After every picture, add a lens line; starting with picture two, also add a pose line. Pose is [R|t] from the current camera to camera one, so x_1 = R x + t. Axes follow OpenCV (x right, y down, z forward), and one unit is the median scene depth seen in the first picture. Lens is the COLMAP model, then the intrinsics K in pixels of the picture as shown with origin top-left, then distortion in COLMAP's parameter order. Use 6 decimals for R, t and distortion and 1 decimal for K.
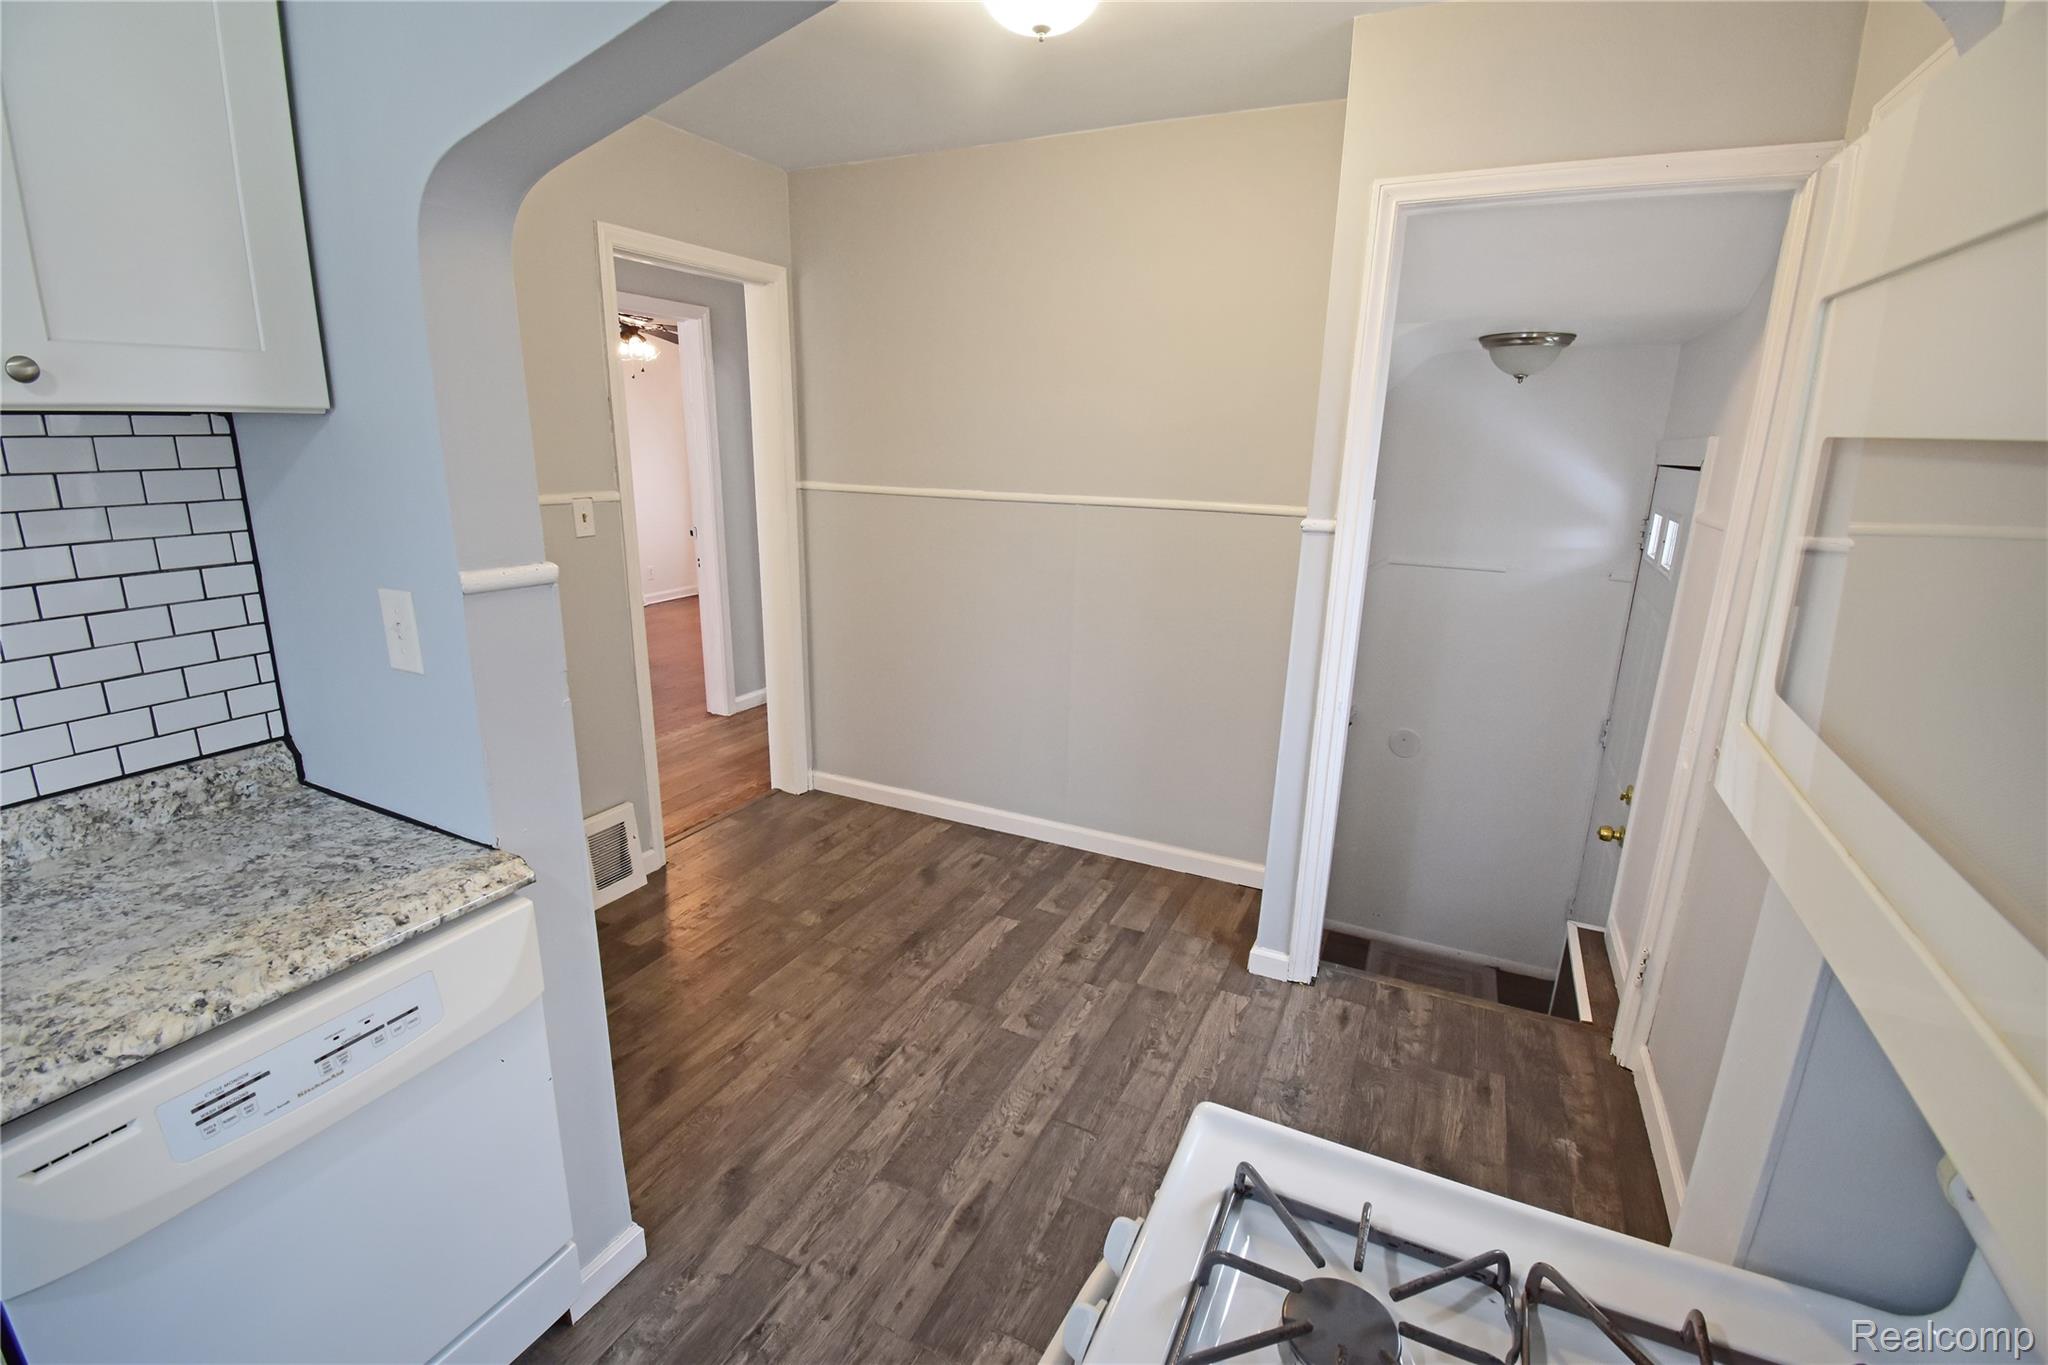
lens RADIAL K [[931.2, 0, 996.4], [0, 931.2, 678.3], [0, 0, 1]] dist [-0.142148, 0.069684]
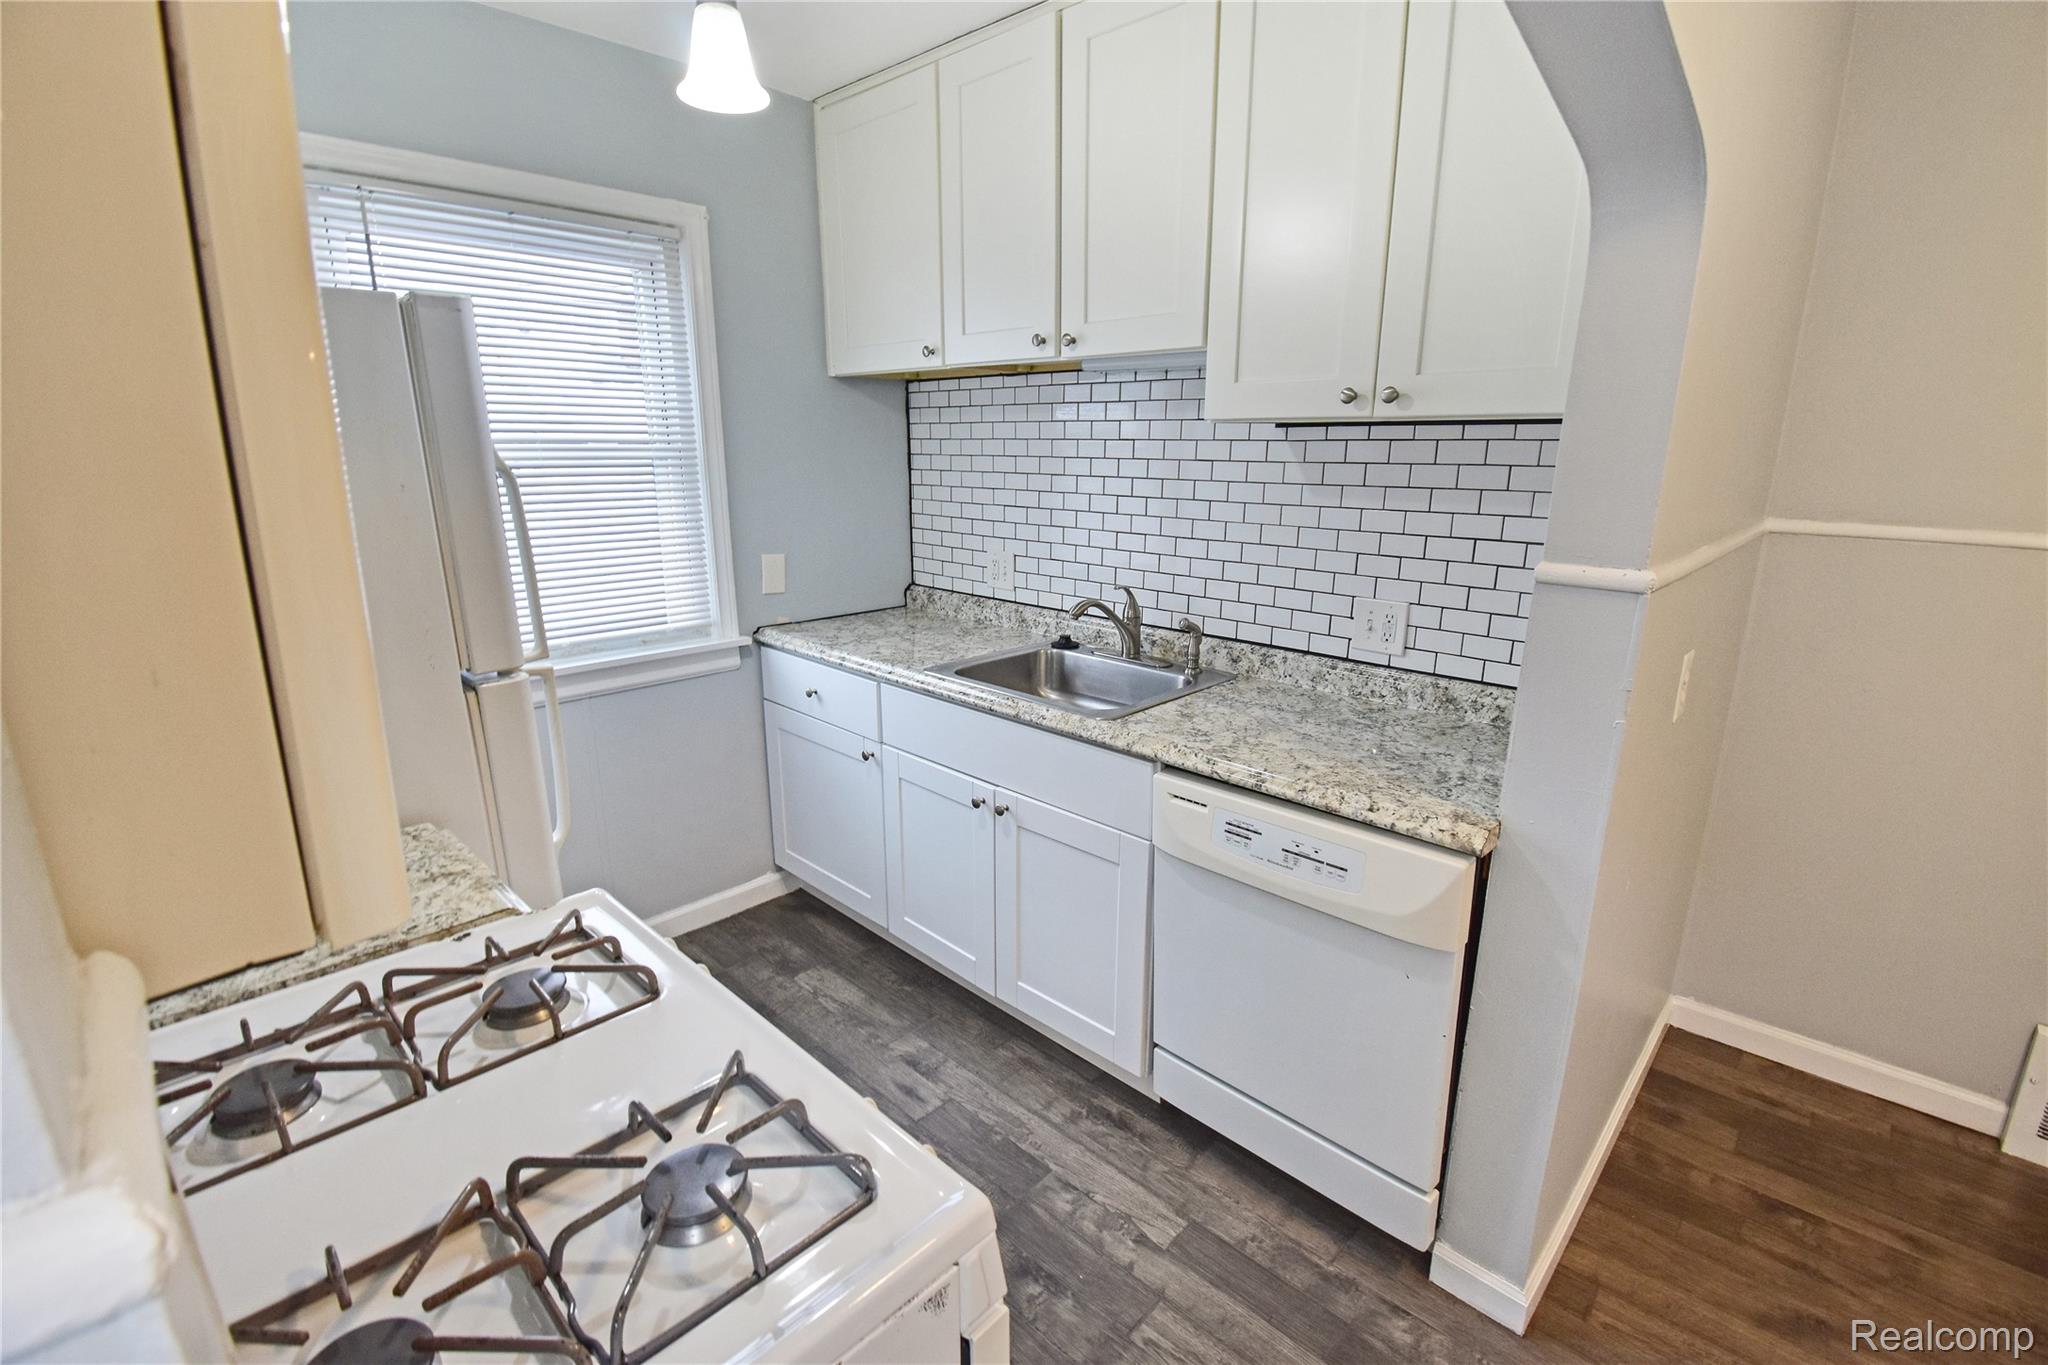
lens RADIAL K [[894.0, 0, 1018.8], [0, 894.0, 704.9], [0, 0, 1]] dist [-0.026990, -0.000179]
pose [[-0.286027, 0.252888, -0.924249, 0.619600], [-0.251209, 0.911021, 0.327010, -0.154073], [0.924707, 0.325713, -0.197049, 0.698682]]
